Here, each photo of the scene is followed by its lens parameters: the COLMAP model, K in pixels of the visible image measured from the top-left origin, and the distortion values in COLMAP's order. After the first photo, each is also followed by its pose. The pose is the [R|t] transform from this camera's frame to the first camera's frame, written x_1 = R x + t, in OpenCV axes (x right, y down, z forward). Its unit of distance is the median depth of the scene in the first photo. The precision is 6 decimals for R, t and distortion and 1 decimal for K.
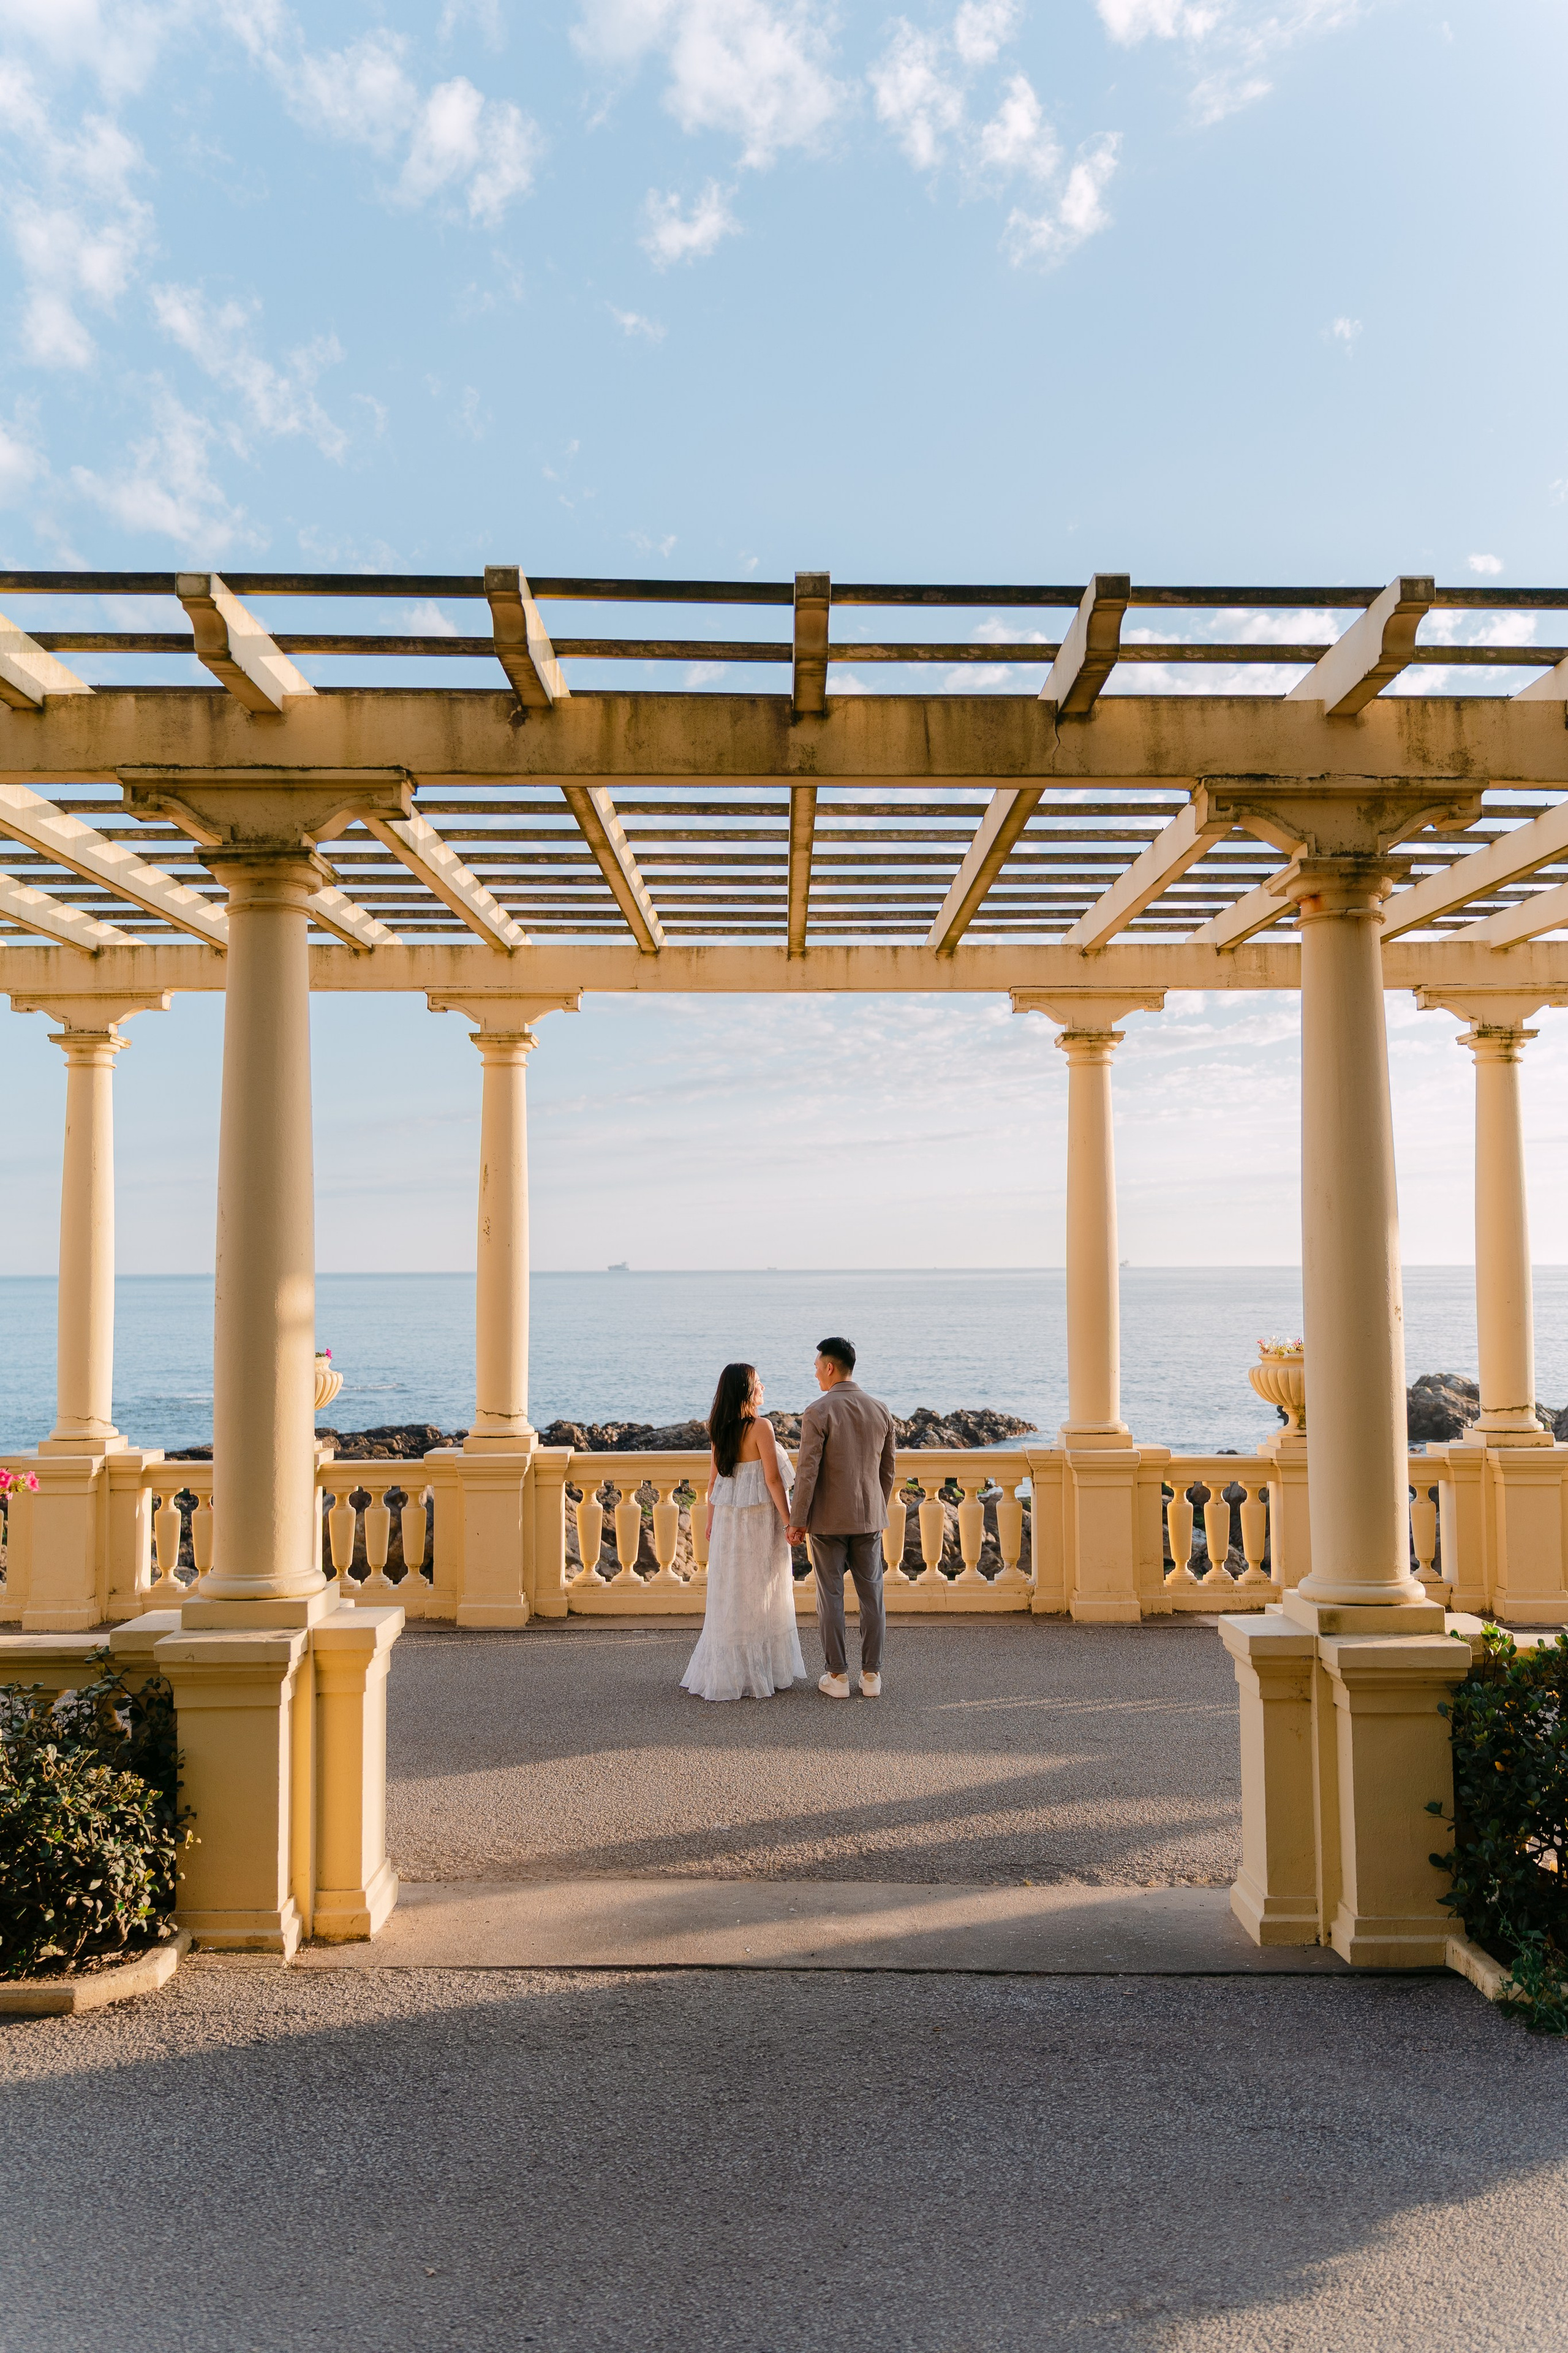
lens RADIAL K [[1894.4, 0, 778.7], [0, 1894.4, 1171.8], [0, 0, 1]] dist [0.006285, -0.004774]
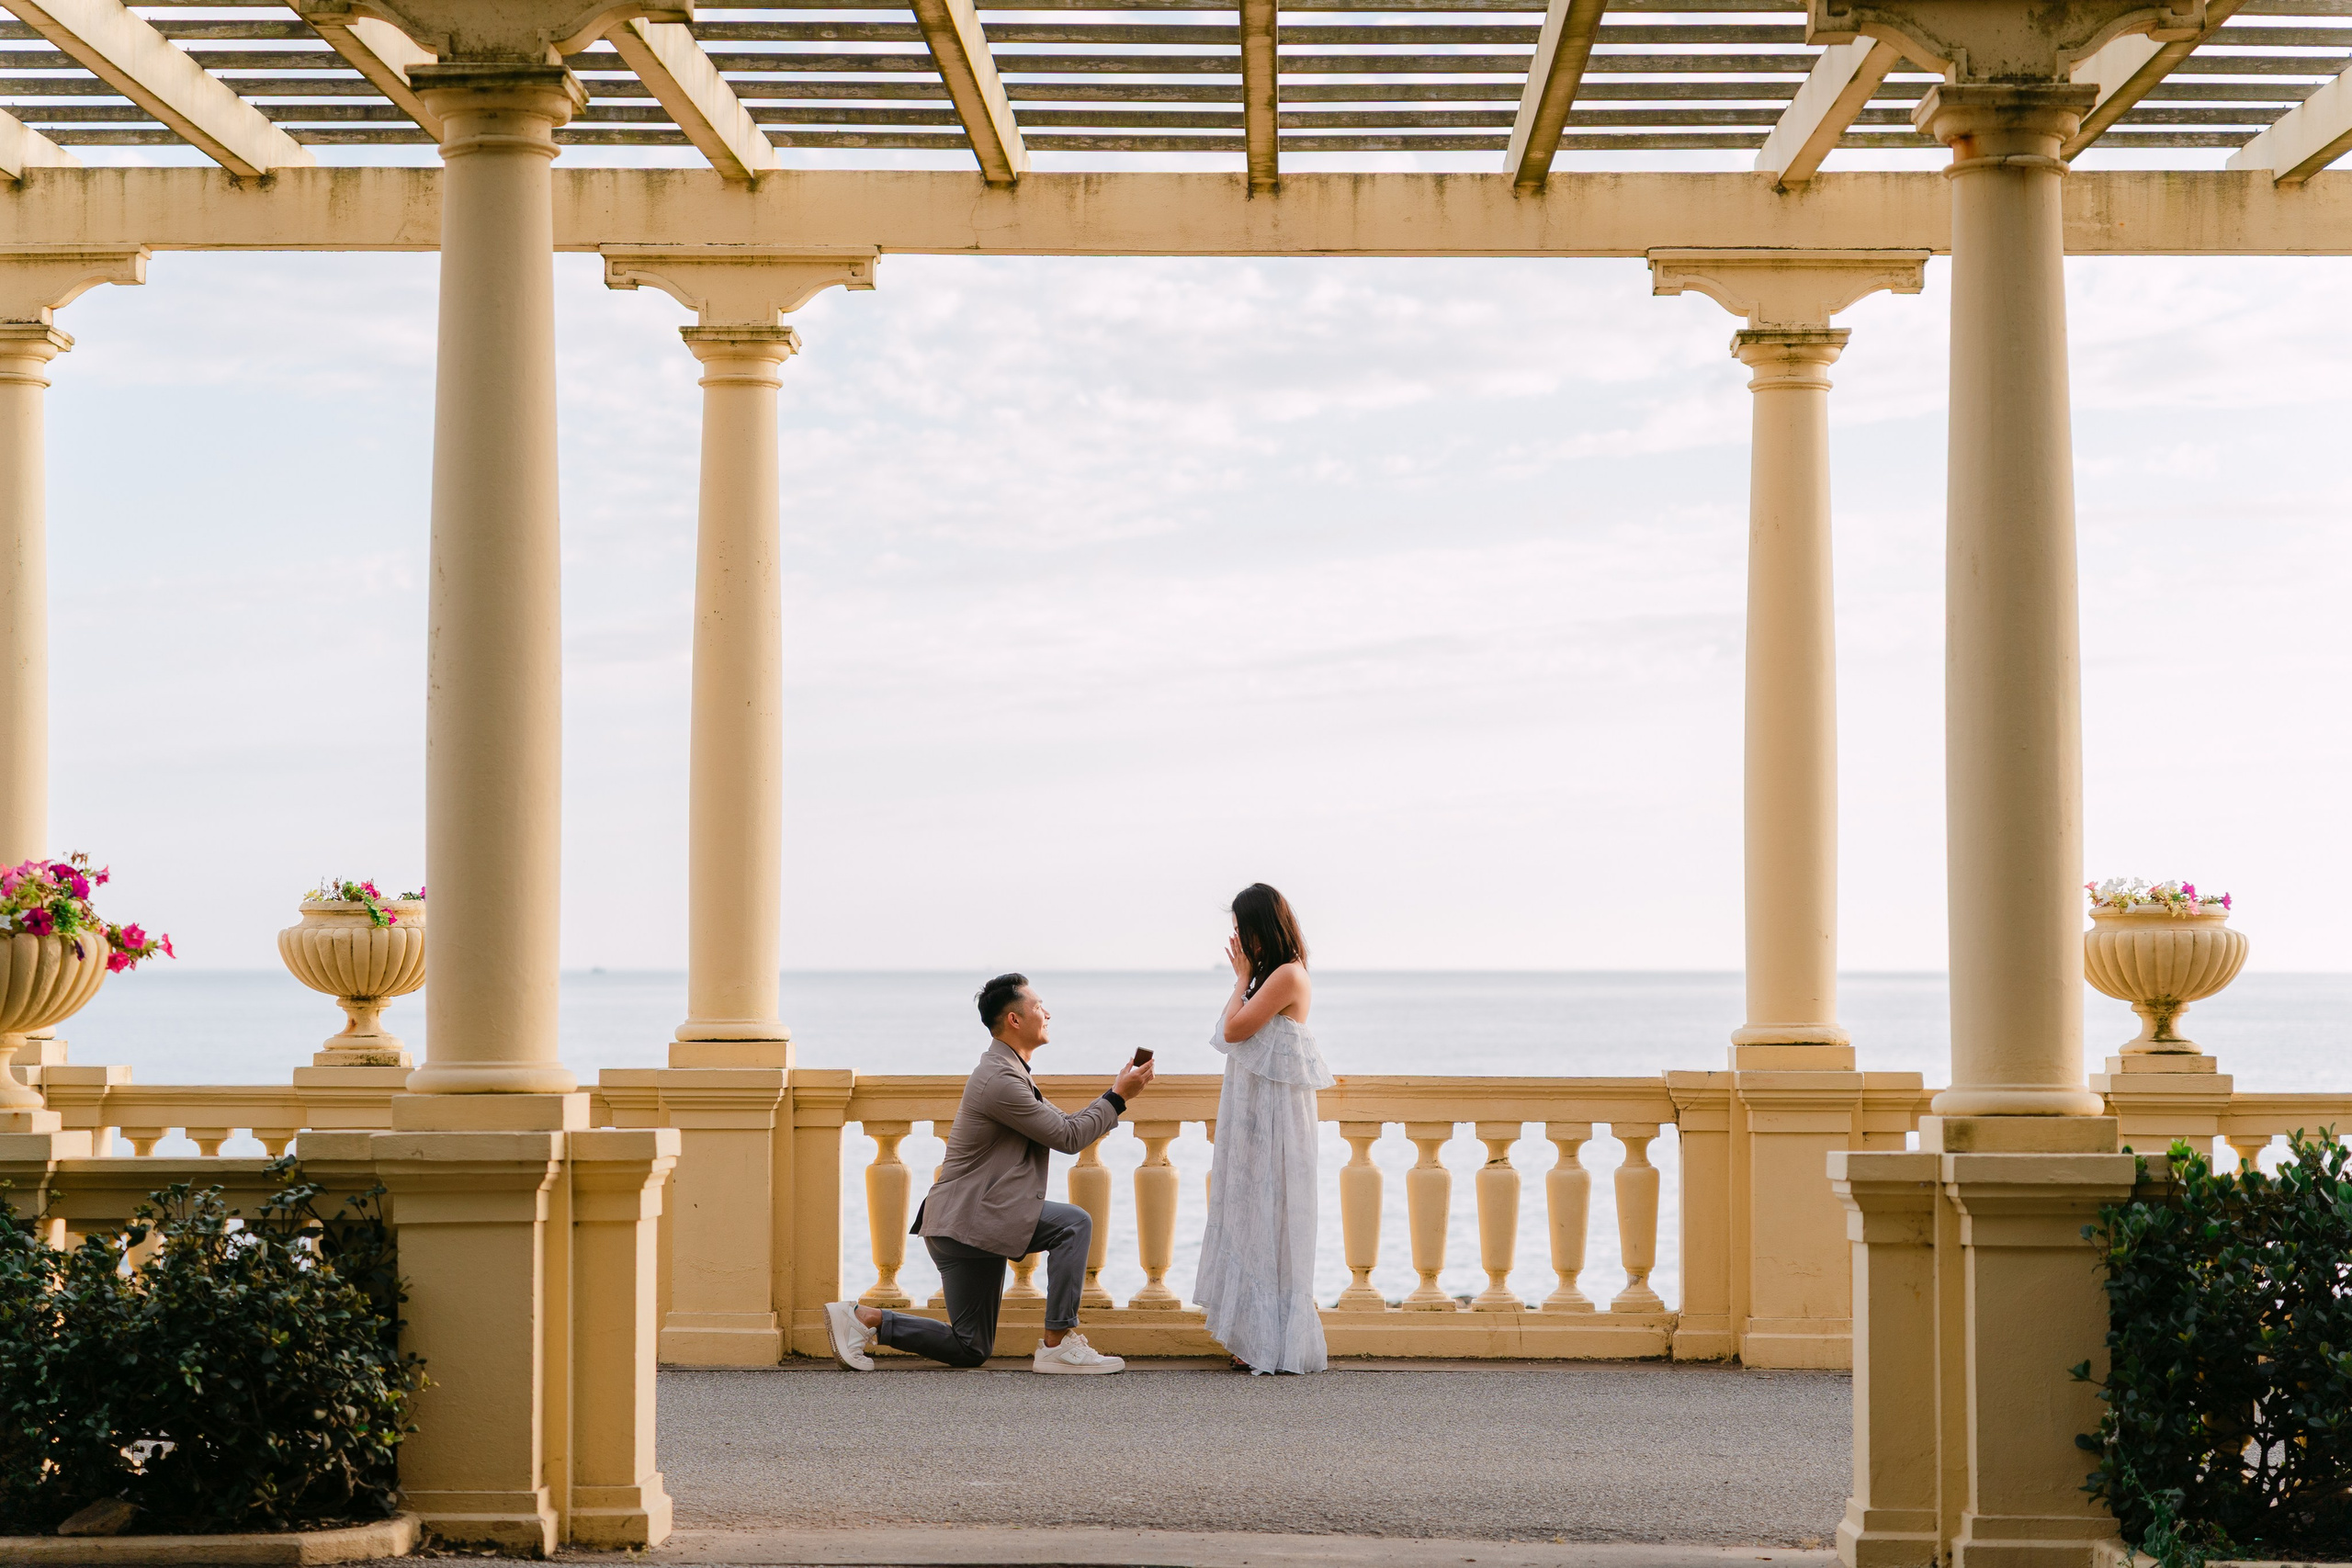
lens RADIAL K [[5508.5, 0, 1117.7], [0, 5508.5, 774.1], [0, 0, 1]] dist [0.006363, -0.615283]
pose [[0.999508, 0.006679, -0.030645, 0.017854], [-0.006497, 0.999961, 0.006016, 0.049859], [0.030684, -0.005814, 0.999512, -0.643618]]
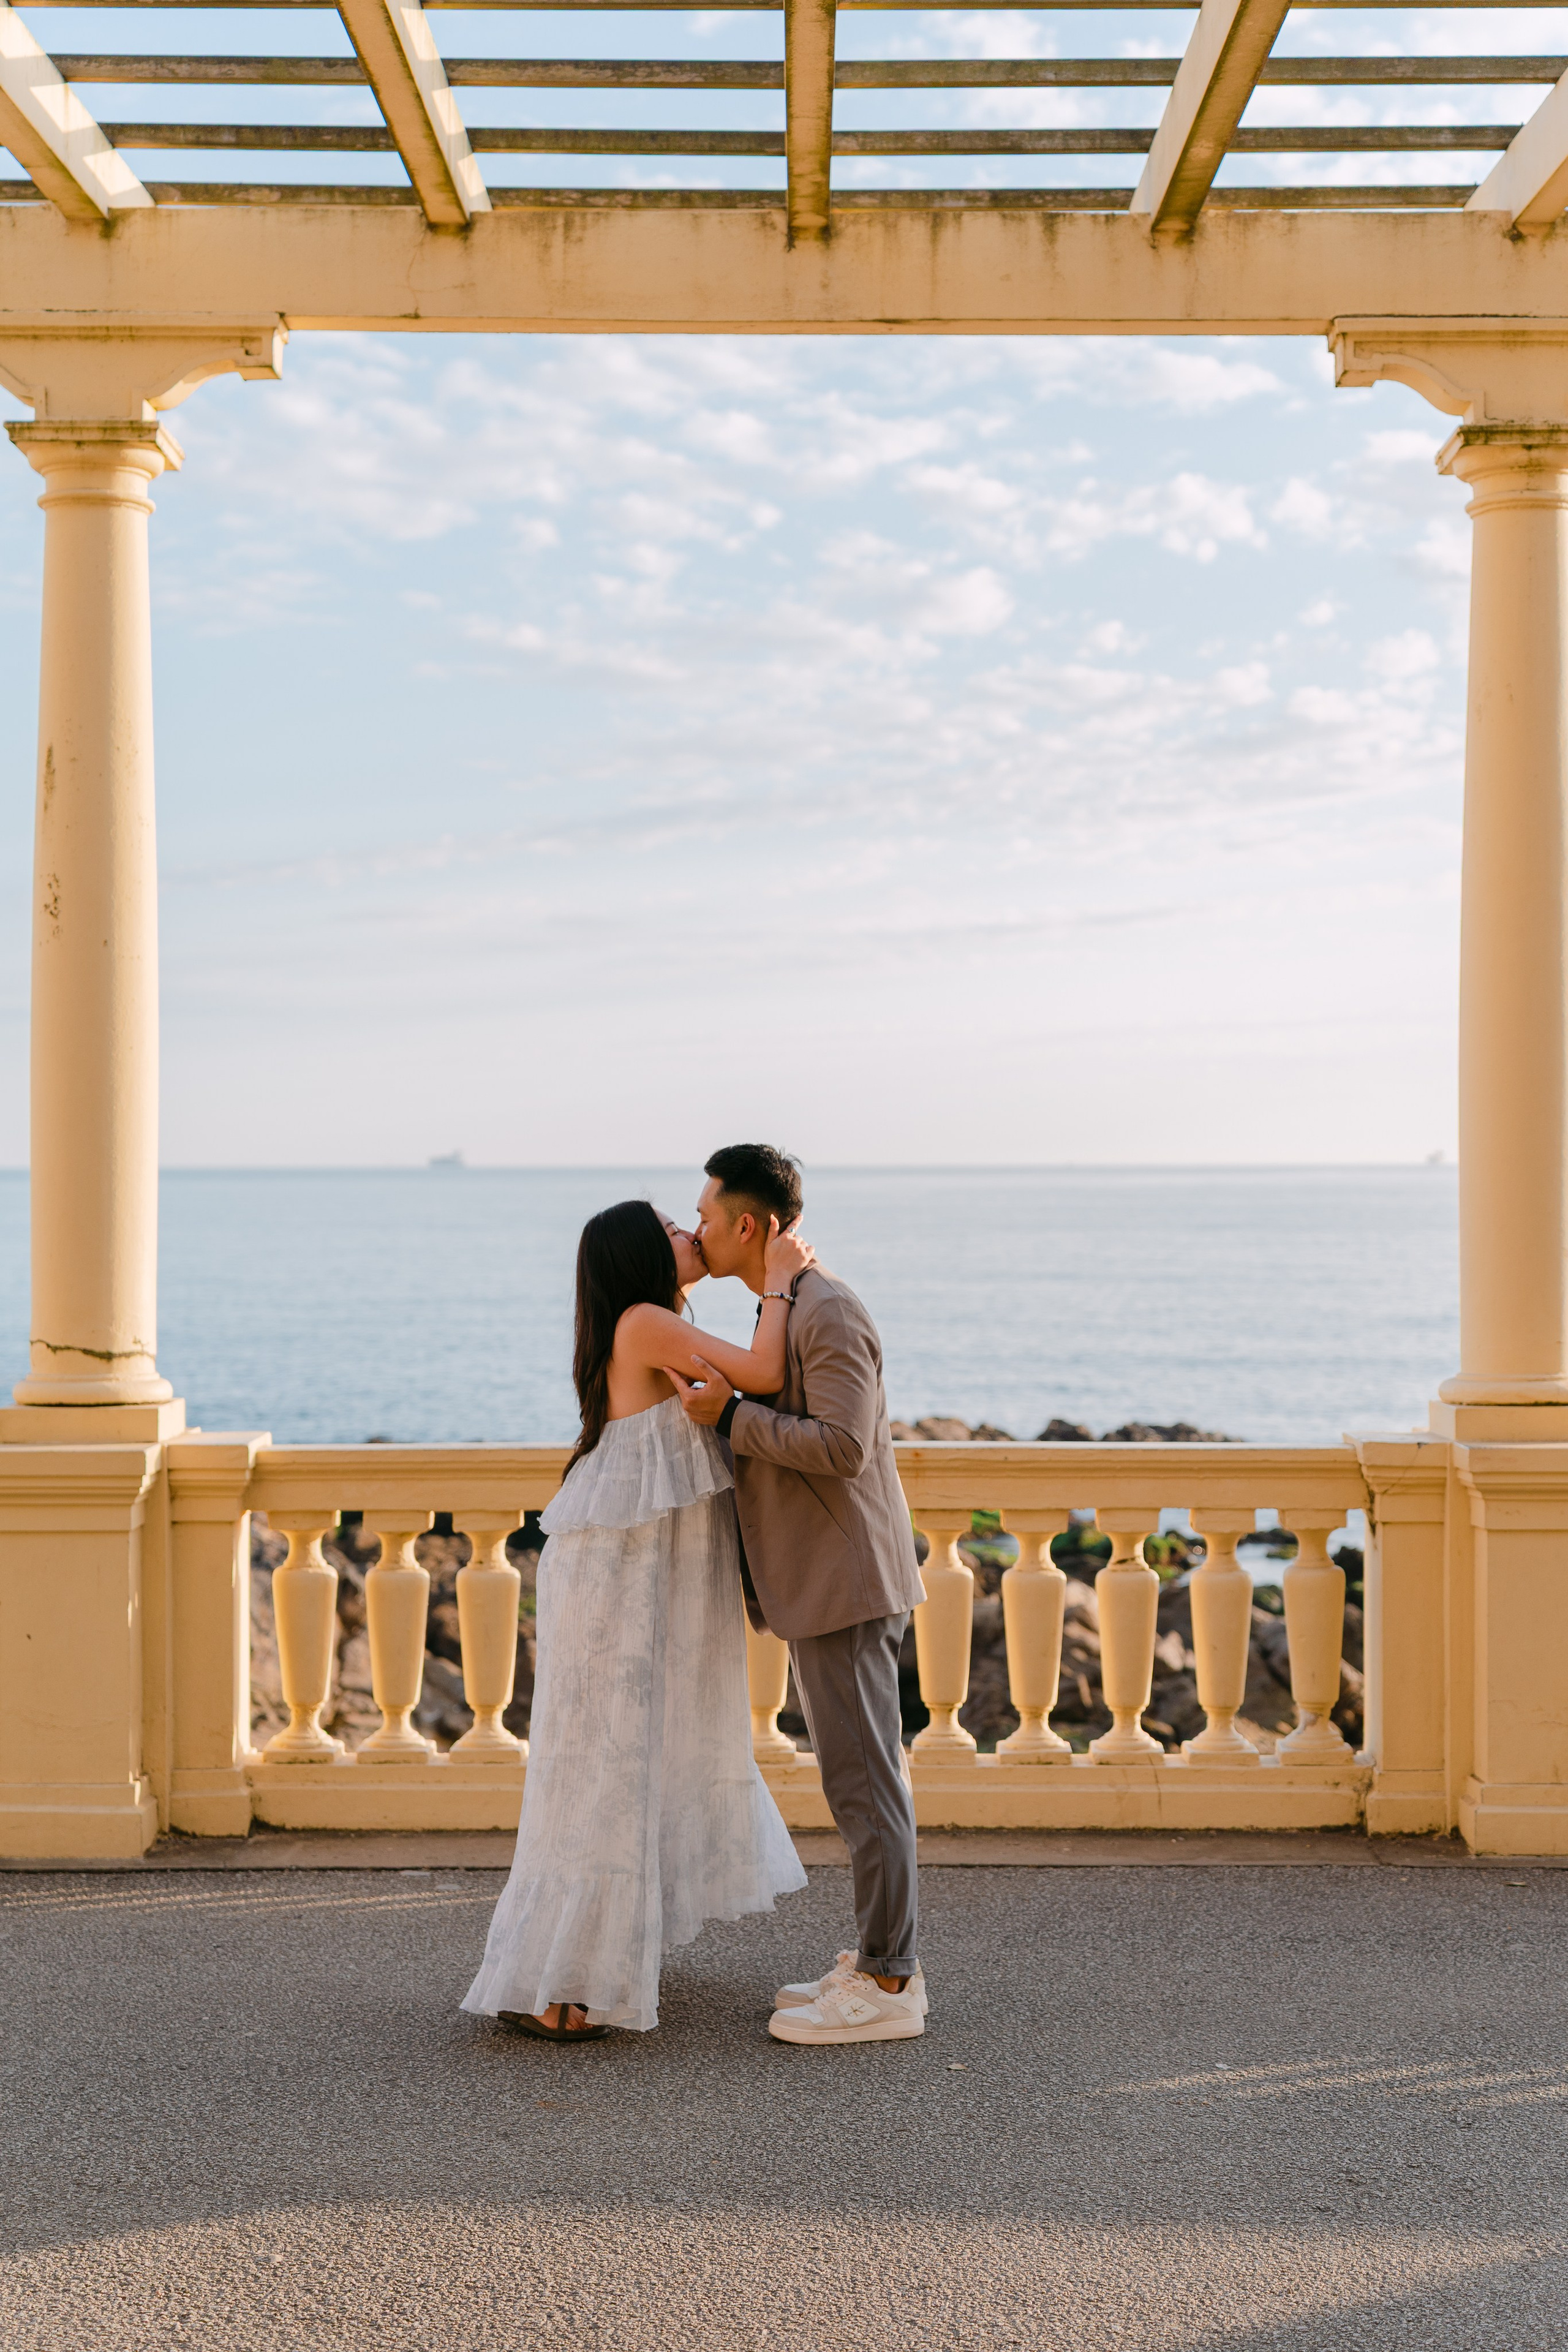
lens RADIAL K [[3424.2, 0, 774.8], [0, 3424.2, 1214.9], [0, 0, 1]] dist [0.021693, 0.017889]
pose [[0.999974, 0.004660, -0.005495, 0.007355], [-0.004315, 0.998112, 0.061270, 0.052223], [0.005770, -0.061245, 0.998106, 0.257788]]
